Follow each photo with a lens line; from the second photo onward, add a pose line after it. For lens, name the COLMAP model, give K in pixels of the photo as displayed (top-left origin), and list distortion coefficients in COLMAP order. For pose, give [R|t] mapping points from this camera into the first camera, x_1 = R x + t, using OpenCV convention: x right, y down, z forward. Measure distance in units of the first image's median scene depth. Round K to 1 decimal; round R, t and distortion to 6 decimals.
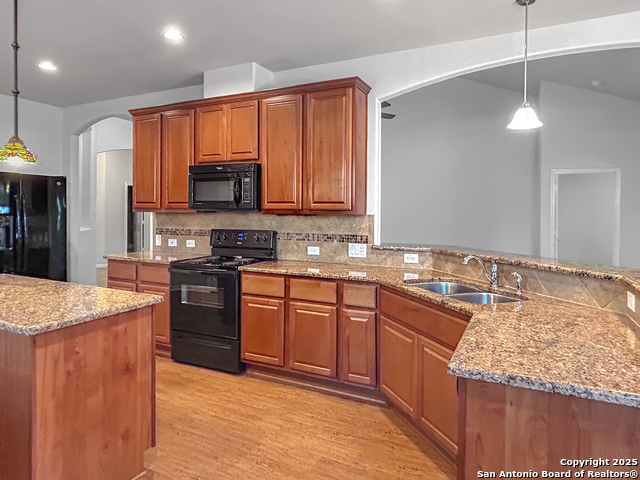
lens RADIAL K [[407.1, 0, 320.0], [0, 407.1, 240.0], [0, 0, 1]] dist [-0.001773, -0.001515]
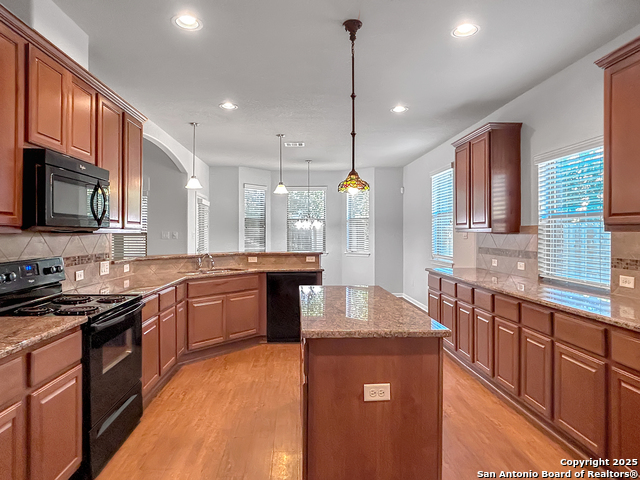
lens RADIAL K [[407.1, 0, 320.0], [0, 407.1, 240.0], [0, 0, 1]] dist [-0.001773, -0.001515]
pose [[-0.500629, -0.020861, 0.865411, -1.248872], [0.055422, 0.996886, 0.056091, -0.085562], [-0.863886, 0.076044, -0.497914, 1.174444]]
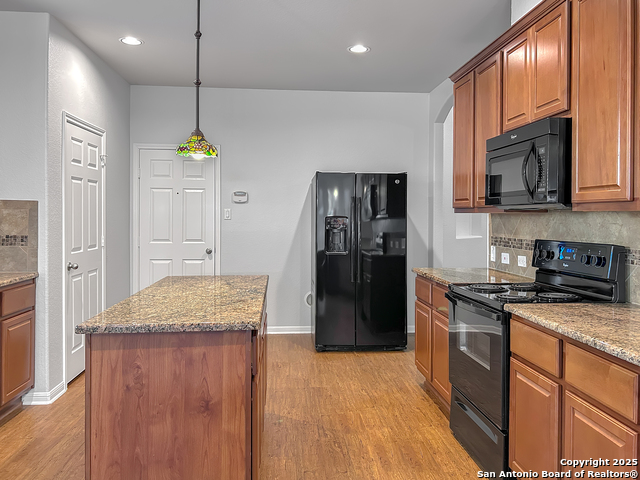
lens RADIAL K [[513.4, 0, 320.0], [0, 513.4, 240.0], [0, 0, 1]] dist [0.012614, 0.002838]
pose [[0.511194, 0.033842, -0.858799, 0.299214], [-0.061534, 0.998101, 0.002703, -0.010733], [0.857260, 0.051464, 0.512306, 0.426937]]
